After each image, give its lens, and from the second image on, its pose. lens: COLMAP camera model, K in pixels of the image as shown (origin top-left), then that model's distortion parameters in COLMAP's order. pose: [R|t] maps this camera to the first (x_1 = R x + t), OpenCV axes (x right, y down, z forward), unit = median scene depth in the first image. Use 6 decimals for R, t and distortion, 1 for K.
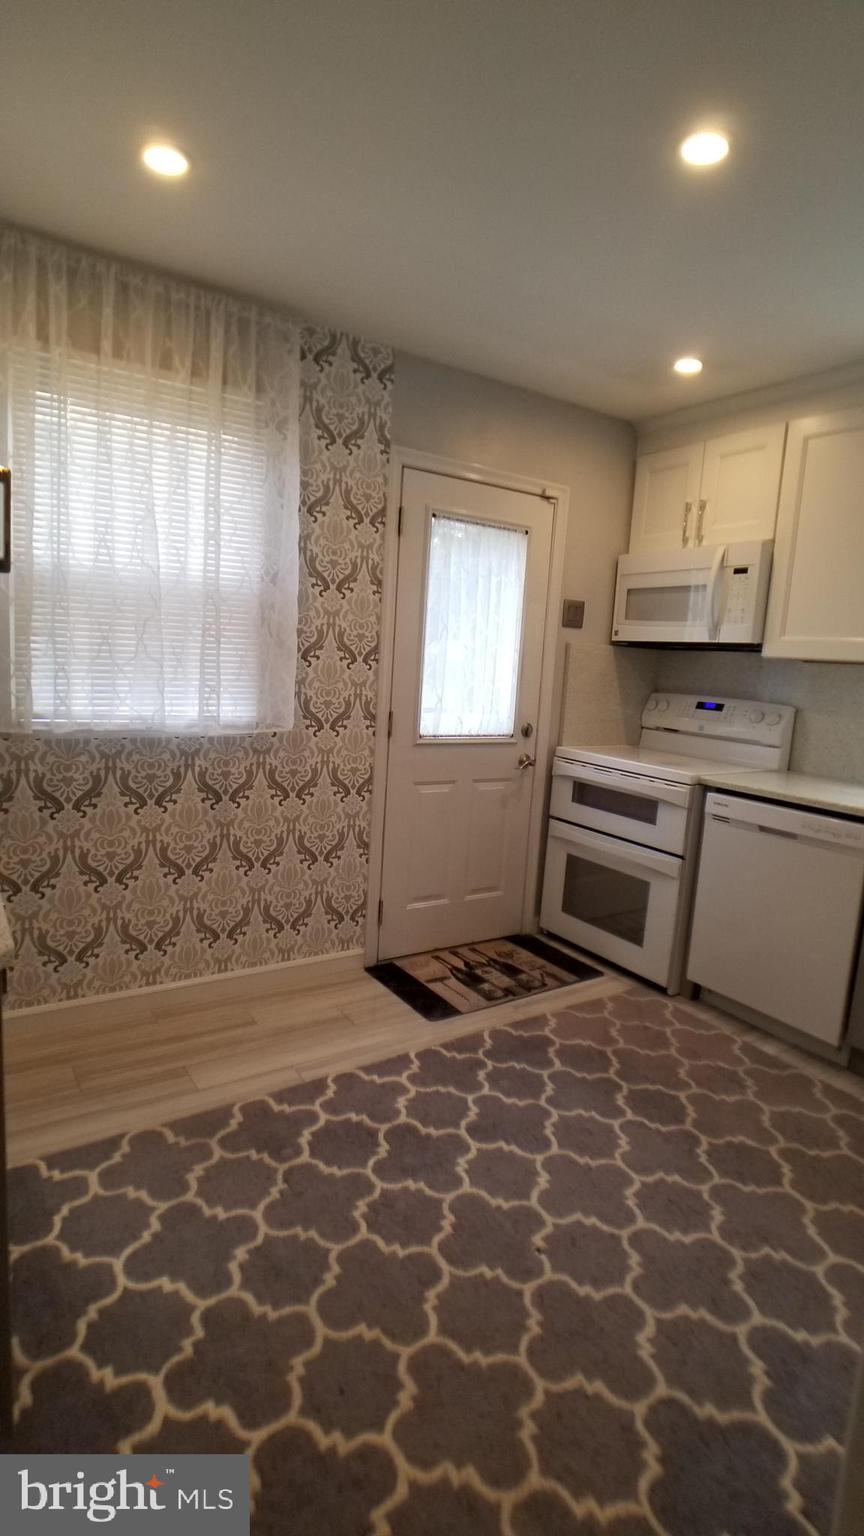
lens RADIAL K [[766.4, 0, 432.0], [0, 766.4, 768.0], [0, 0, 1]] dist [-0.024818, 0.000496]
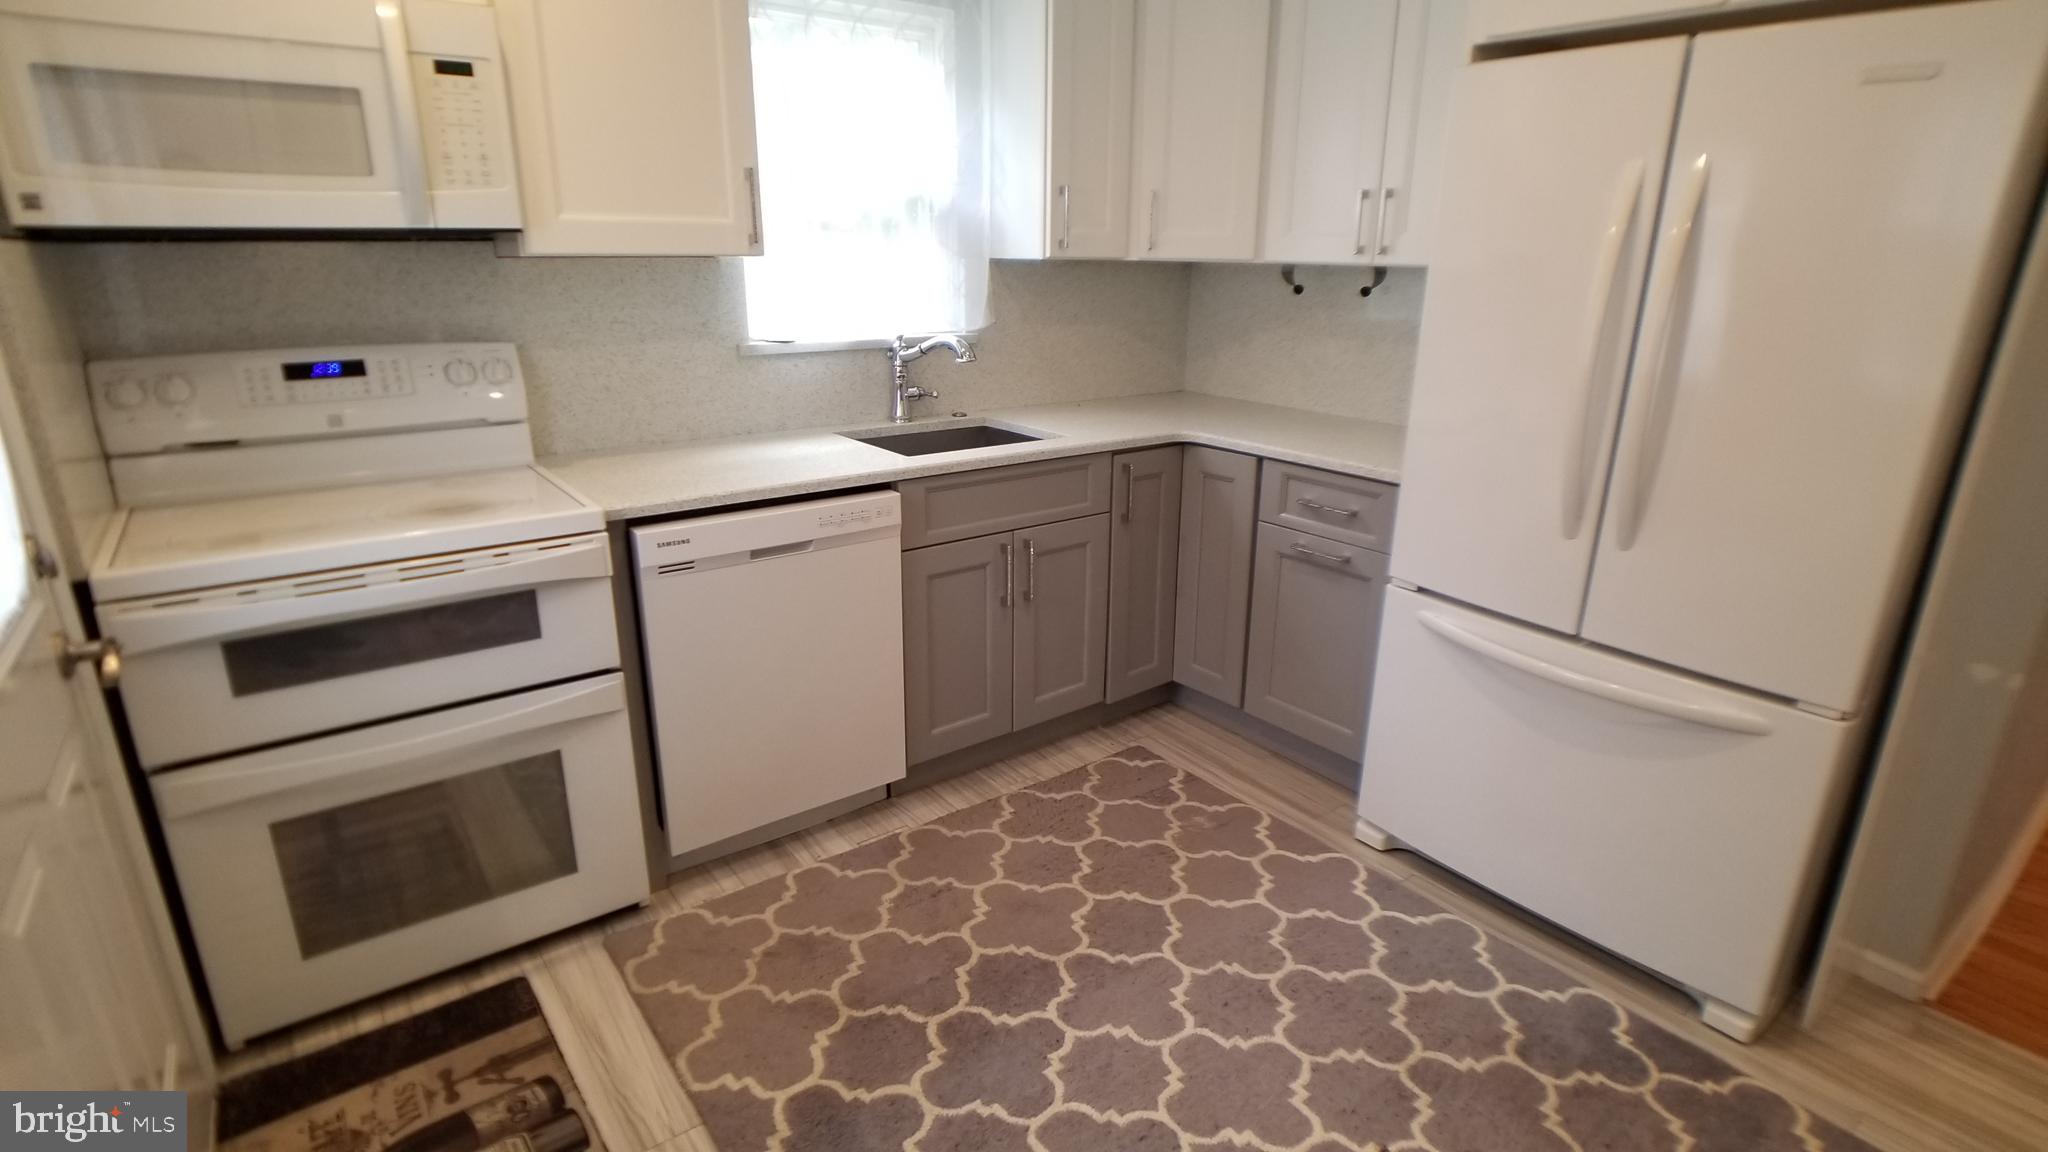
lens RADIAL K [[1021.9, 0, 1024.0], [0, 1021.9, 576.0], [0, 0, 1]] dist [-0.024818, 0.000496]
pose [[-0.067232, -0.359193, 0.930839, -0.295588], [0.129726, 0.921883, 0.365107, -0.149475], [-0.989268, 0.145301, -0.015383, 0.697877]]
